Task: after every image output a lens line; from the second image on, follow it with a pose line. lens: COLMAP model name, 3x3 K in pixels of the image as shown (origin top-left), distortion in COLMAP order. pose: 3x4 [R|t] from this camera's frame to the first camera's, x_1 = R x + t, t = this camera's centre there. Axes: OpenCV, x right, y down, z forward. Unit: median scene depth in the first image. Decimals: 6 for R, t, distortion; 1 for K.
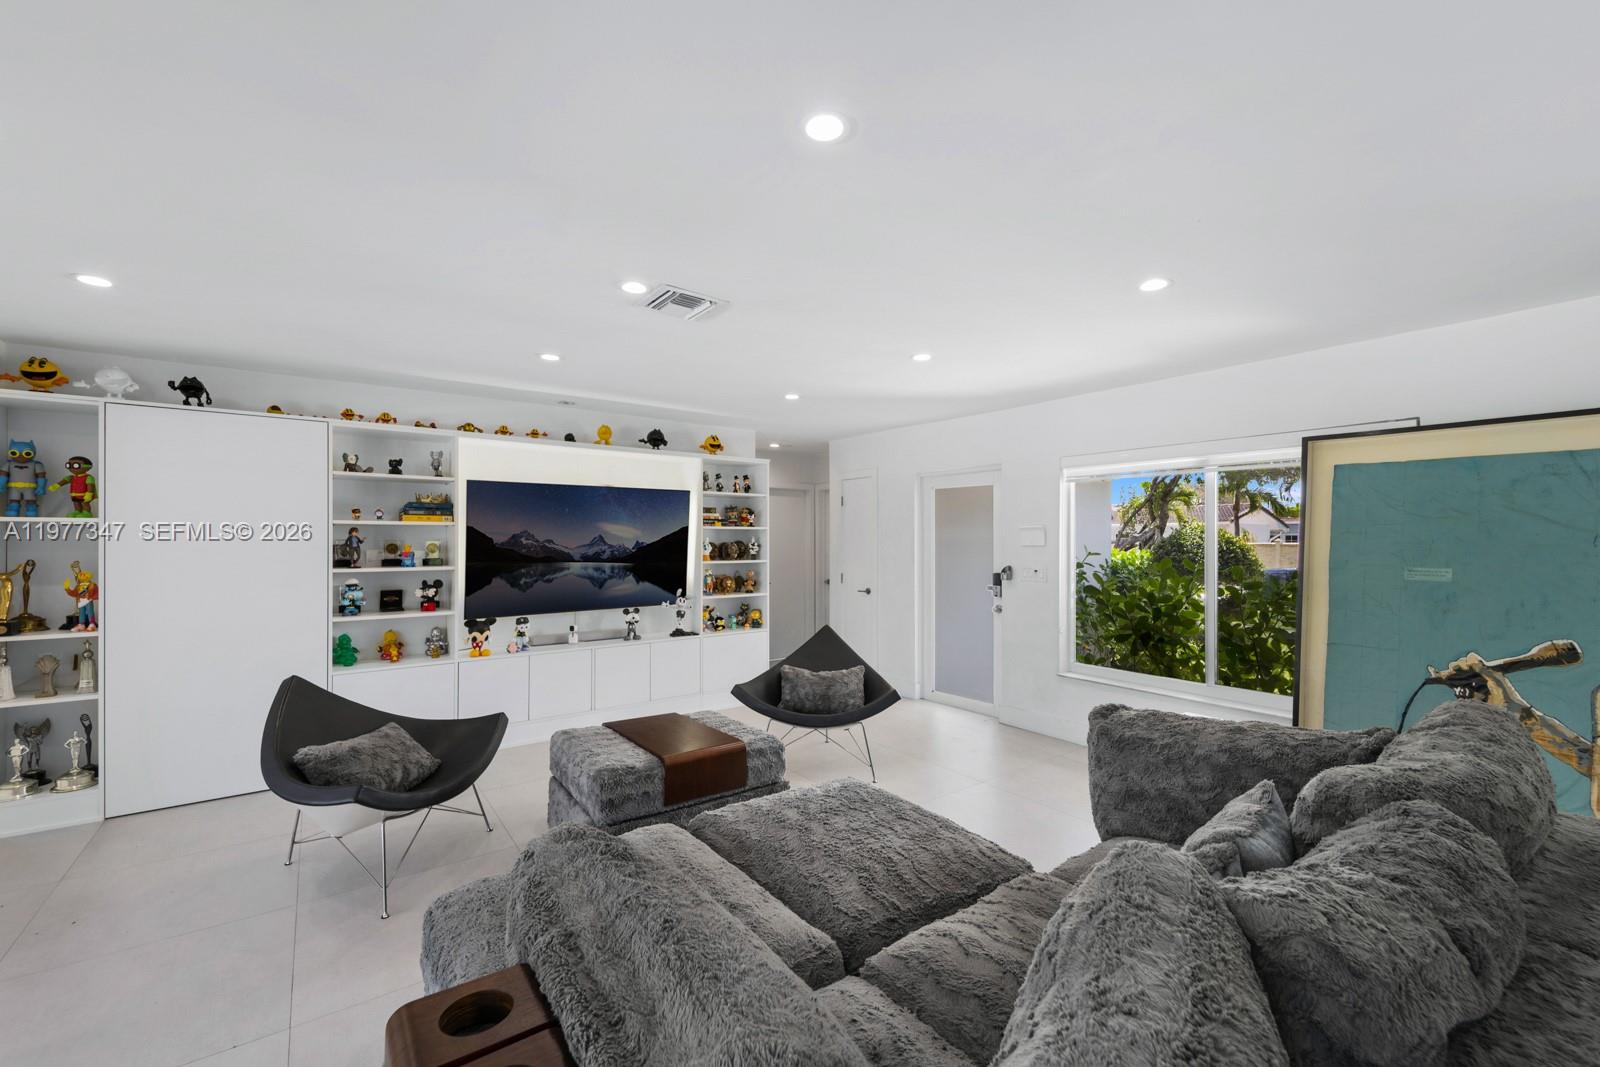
lens RADIAL K [[642.1, 0, 797.4], [0, 642.1, 545.8], [0, 0, 1]] dist [0.015077, -0.005018]
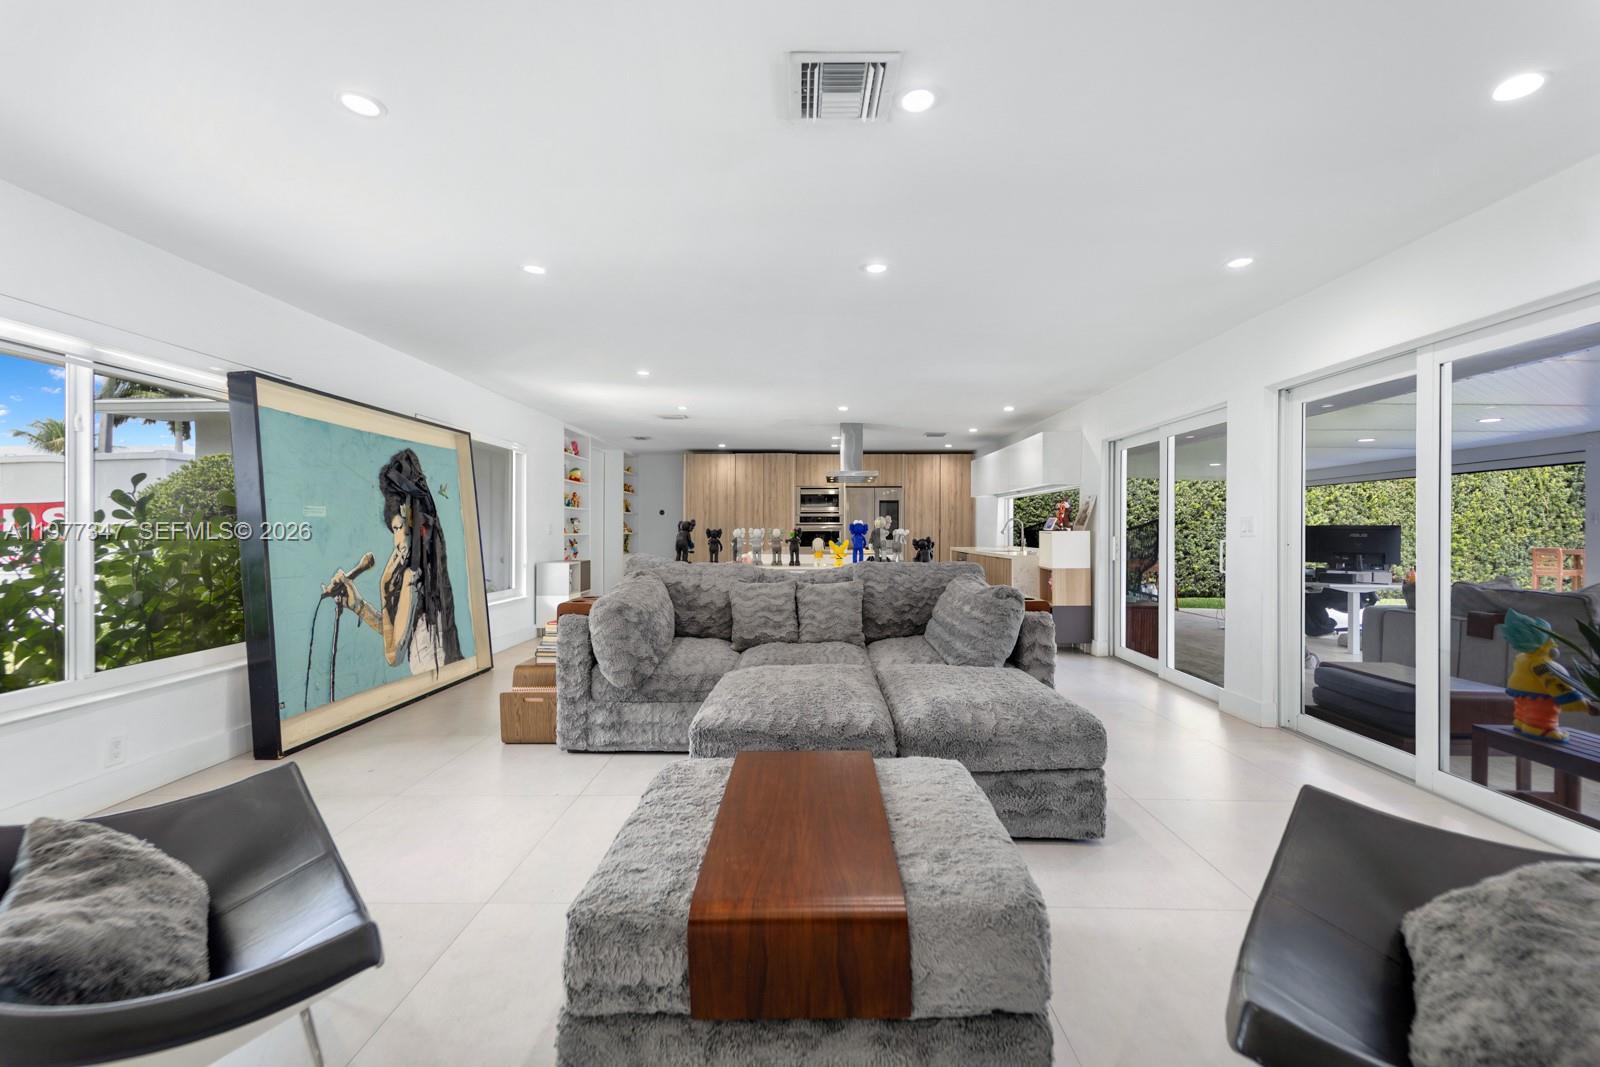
lens RADIAL K [[642.1, 0, 808.0], [0, 642.1, 532.4], [0, 0, 1]] dist [0.015077, -0.005018]
pose [[-0.819691, -0.008408, 0.572744, -0.509249], [-0.003426, 0.999946, 0.009776, 0.070063], [-0.572795, 0.006051, -0.819676, 1.487313]]
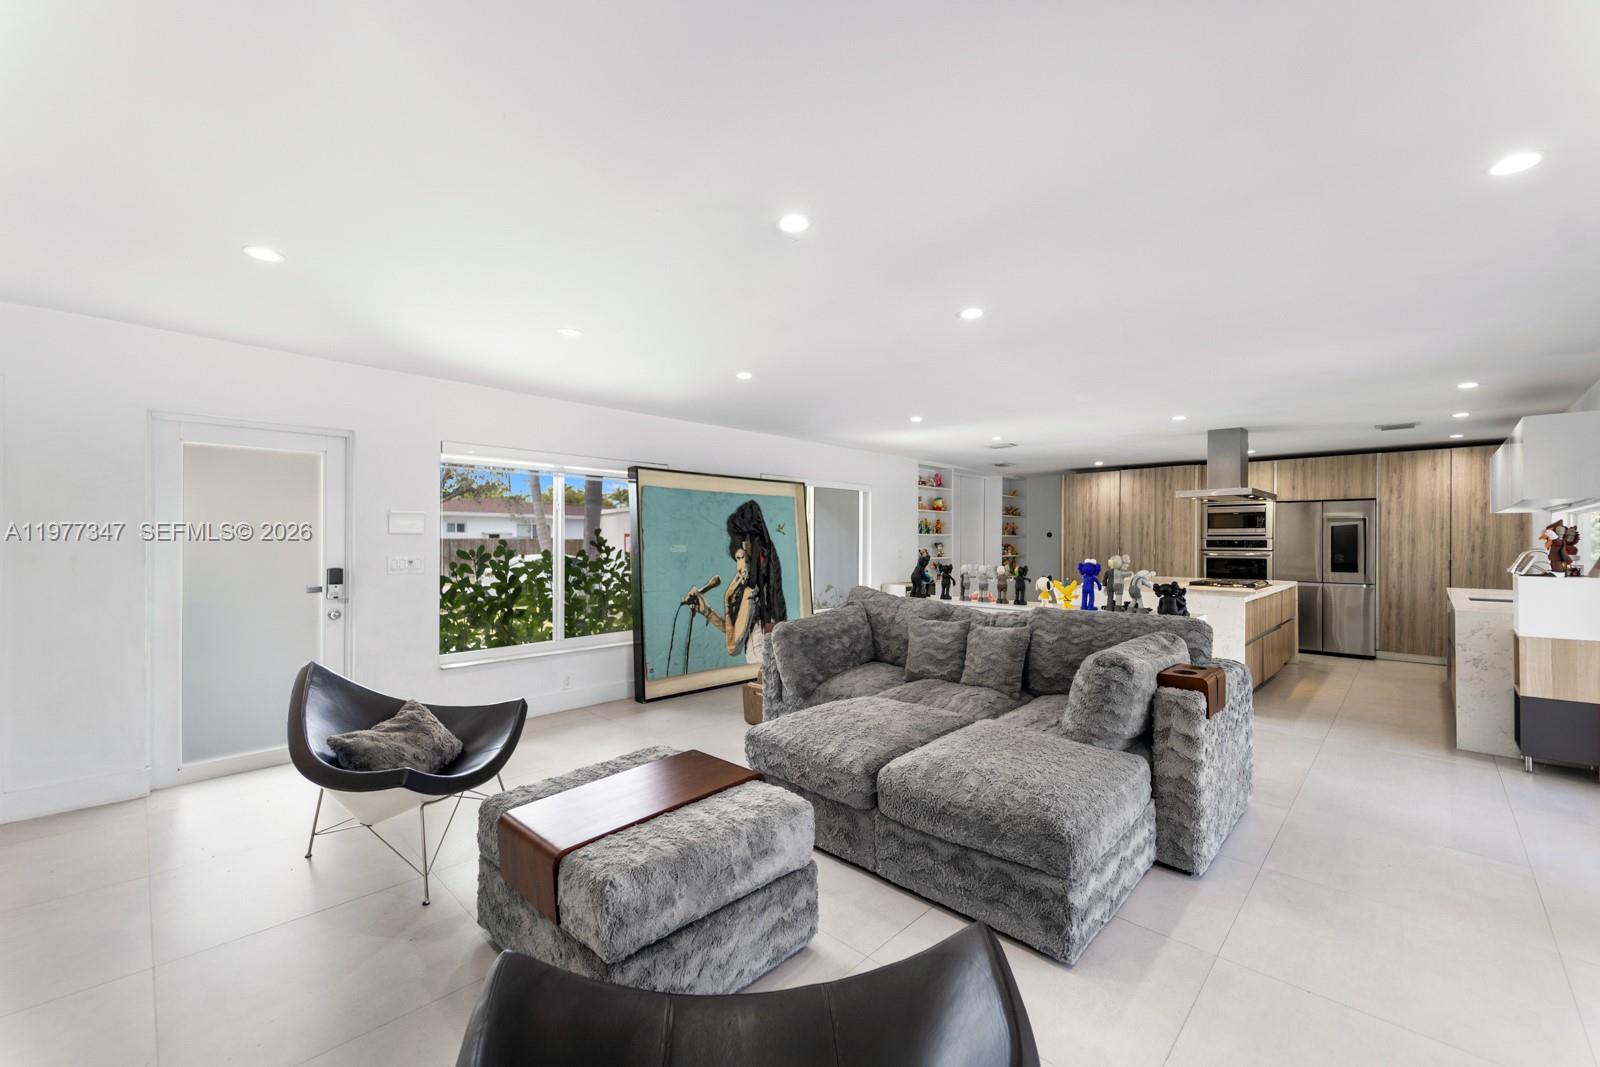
lens RADIAL K [[642.1, 0, 789.0], [0, 642.1, 540.4], [0, 0, 1]] dist [0.015077, -0.005018]
pose [[-0.190979, -0.005005, 0.981581, -0.949648], [-0.002753, 0.999986, 0.004563, 0.011607], [-0.981590, -0.001831, -0.190991, 1.052551]]
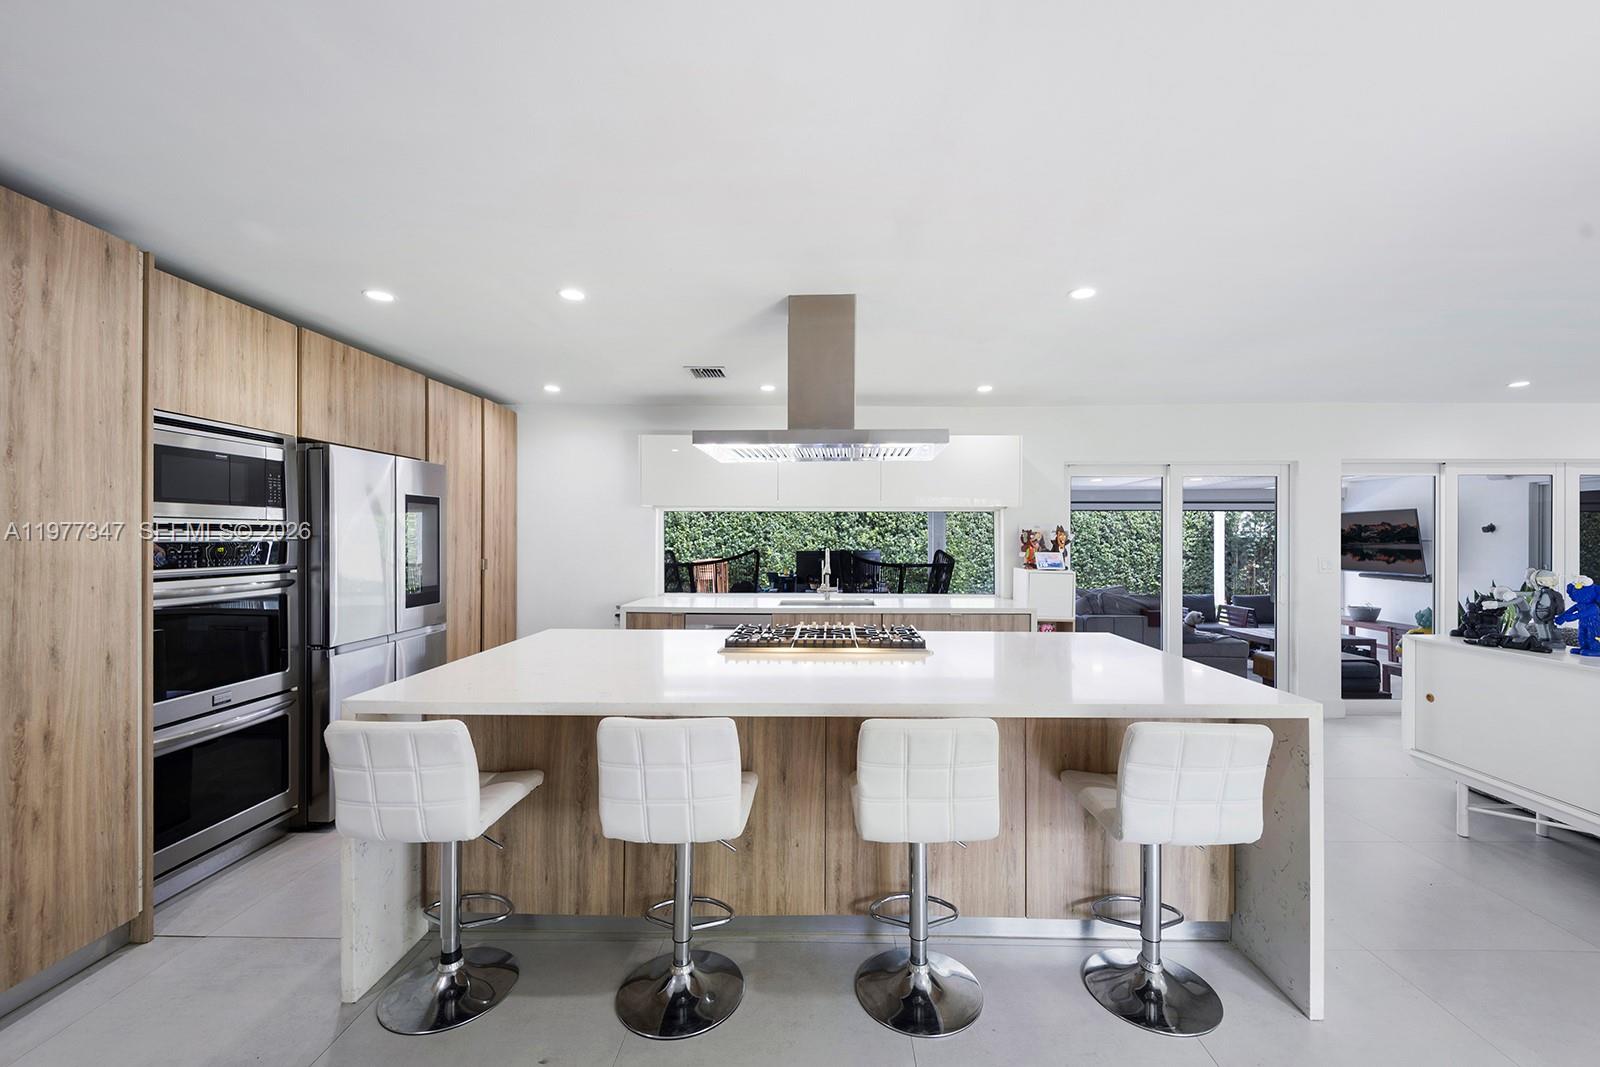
lens RADIAL K [[642.1, 0, 808.0], [0, 642.1, 535.7], [0, 0, 1]] dist [0.015077, -0.005018]
pose [[-0.583304, -0.005308, -0.812237, 1.646223], [-0.005071, 0.999983, -0.002893, 0.007449], [0.812238, 0.002431, -0.583321, -0.202245]]
